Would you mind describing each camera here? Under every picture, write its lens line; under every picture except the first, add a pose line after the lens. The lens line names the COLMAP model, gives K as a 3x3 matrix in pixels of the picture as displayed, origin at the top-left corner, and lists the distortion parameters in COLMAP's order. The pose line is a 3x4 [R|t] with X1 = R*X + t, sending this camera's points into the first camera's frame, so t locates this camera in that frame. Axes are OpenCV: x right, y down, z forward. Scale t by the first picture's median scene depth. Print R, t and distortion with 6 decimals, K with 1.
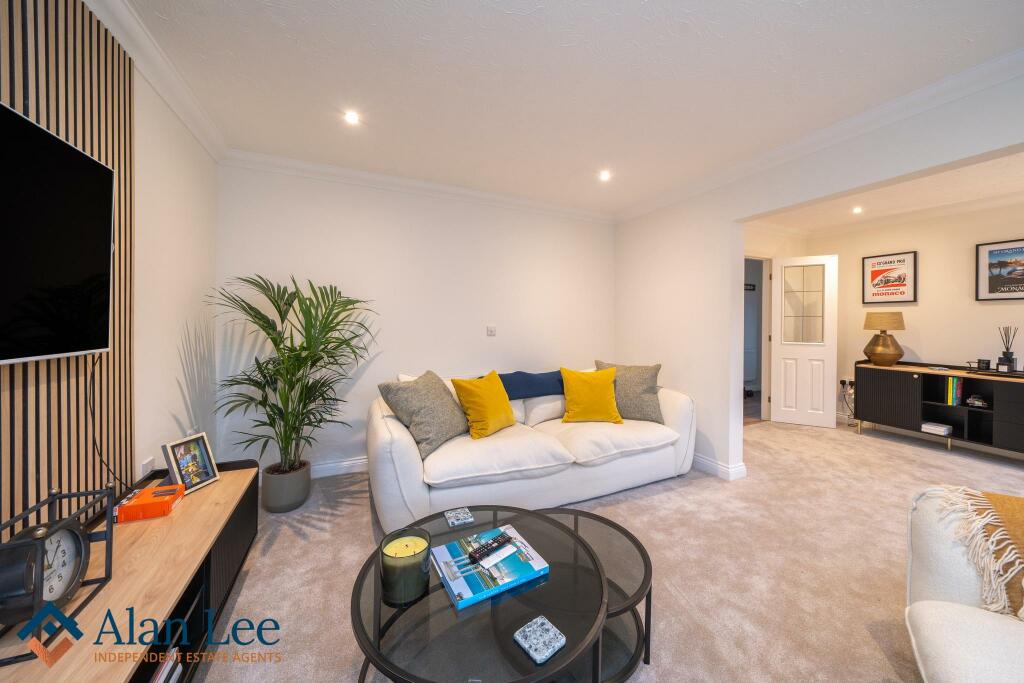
lens RADIAL K [[359.5, 0, 514.0], [0, 359.5, 323.4], [0, 0, 1]] dist [0.000361, 0.000202]
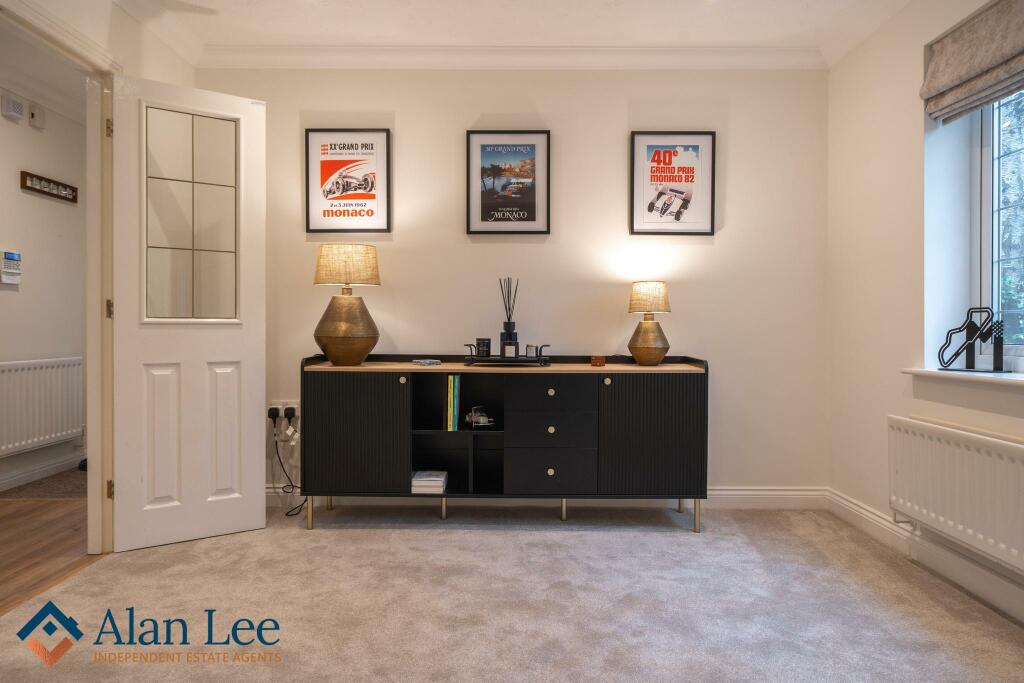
lens RADIAL K [[661.0, 0, 512.0], [0, 661.0, 341.5], [0, 0, 1]] dist [-0.001861, 0.000459]
pose [[0.410598, -0.013121, 0.911722, 0.389784], [0.004932, 0.999914, 0.012169, 0.087088], [-0.911803, -0.000500, 0.410627, 0.518314]]
